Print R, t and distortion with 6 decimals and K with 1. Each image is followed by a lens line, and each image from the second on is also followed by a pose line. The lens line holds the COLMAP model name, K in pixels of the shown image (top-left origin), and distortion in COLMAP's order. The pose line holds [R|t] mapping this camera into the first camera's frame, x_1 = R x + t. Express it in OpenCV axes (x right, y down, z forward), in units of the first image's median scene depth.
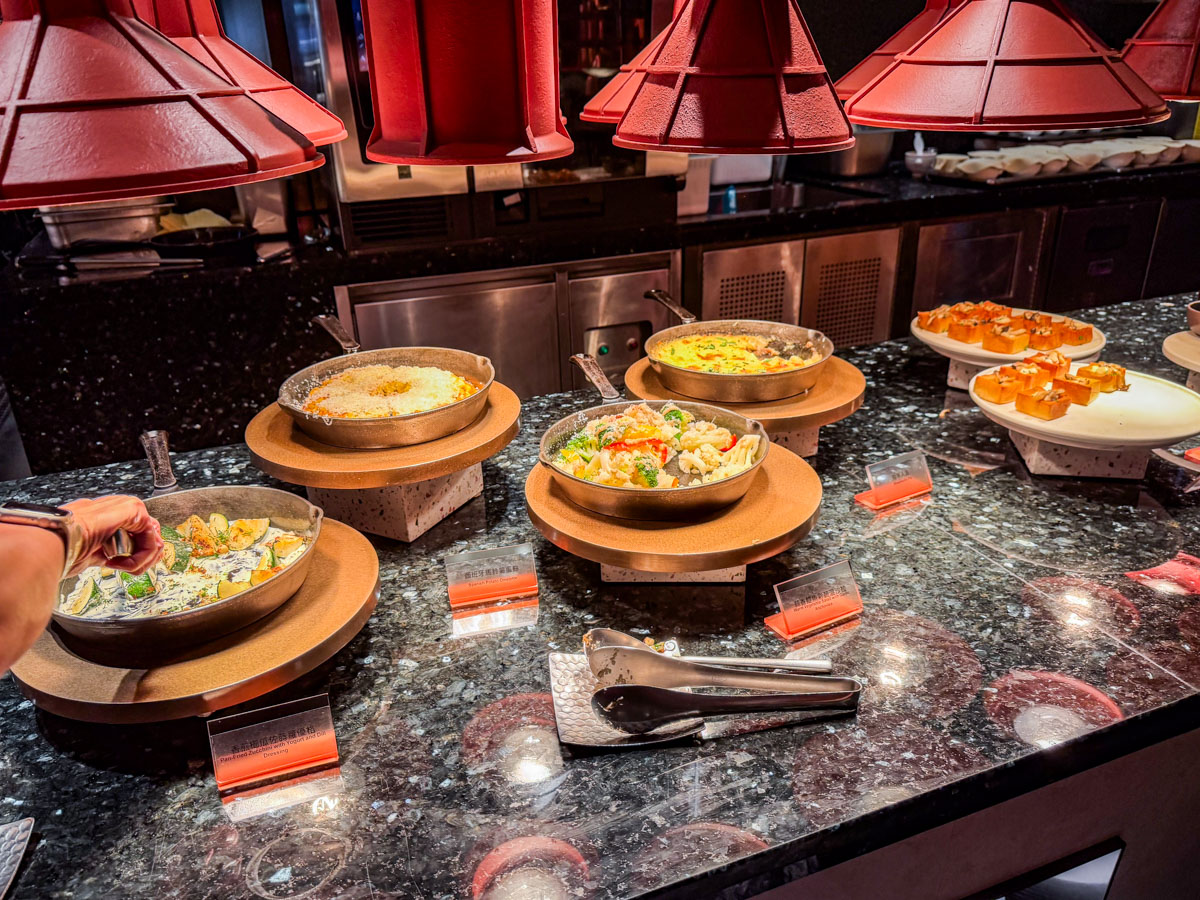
lens RADIAL K [[911.5, 0, 600.0], [0, 911.5, 450.0], [0, 0, 1]] dist [0.091325, -0.136794]
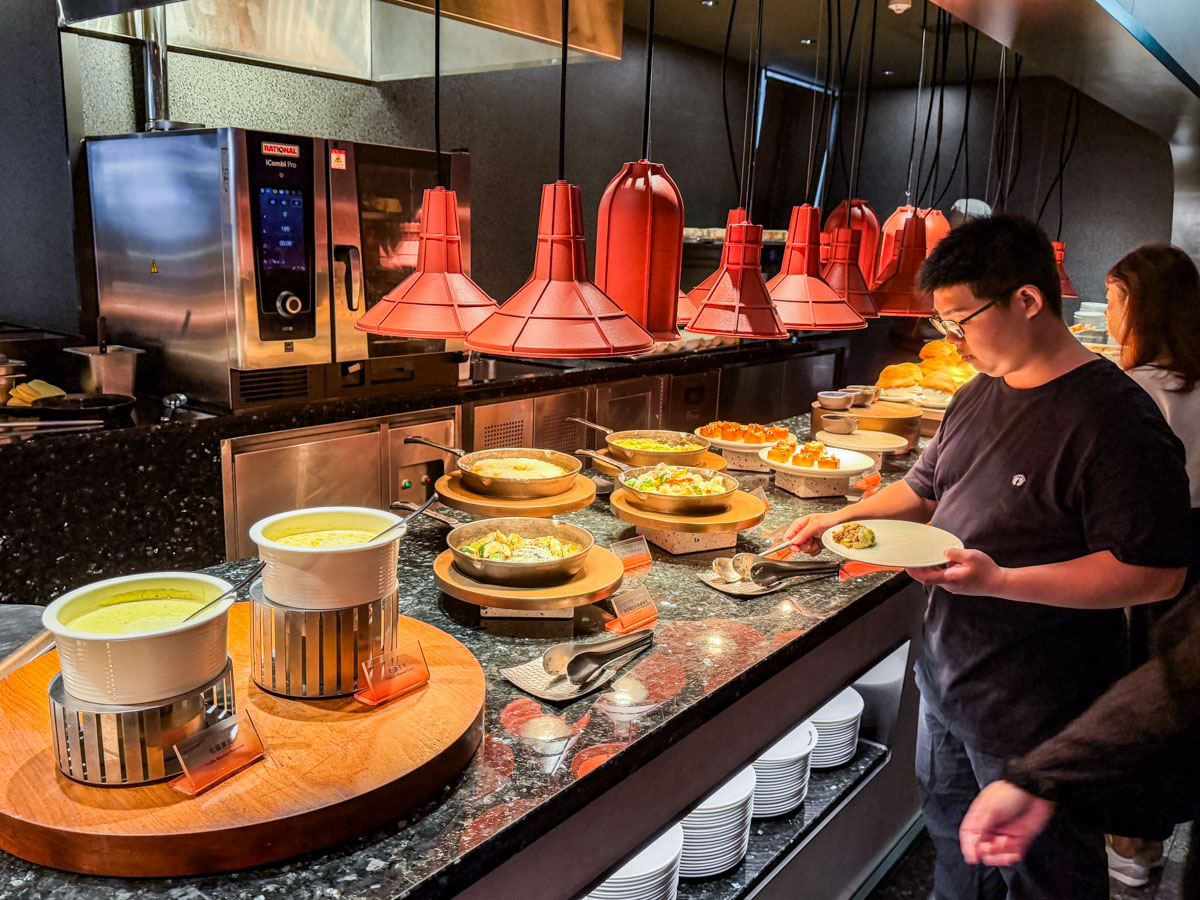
lens RADIAL K [[982.0, 0, 600.0], [0, 982.0, 450.0], [0, 0, 1]] dist [0.088642, 0.002568]
pose [[0.854524, -0.048401, 0.517152, -0.533503], [0.148443, 0.976880, -0.153854, 0.102740], [-0.497748, 0.208239, 0.841952, -0.310007]]
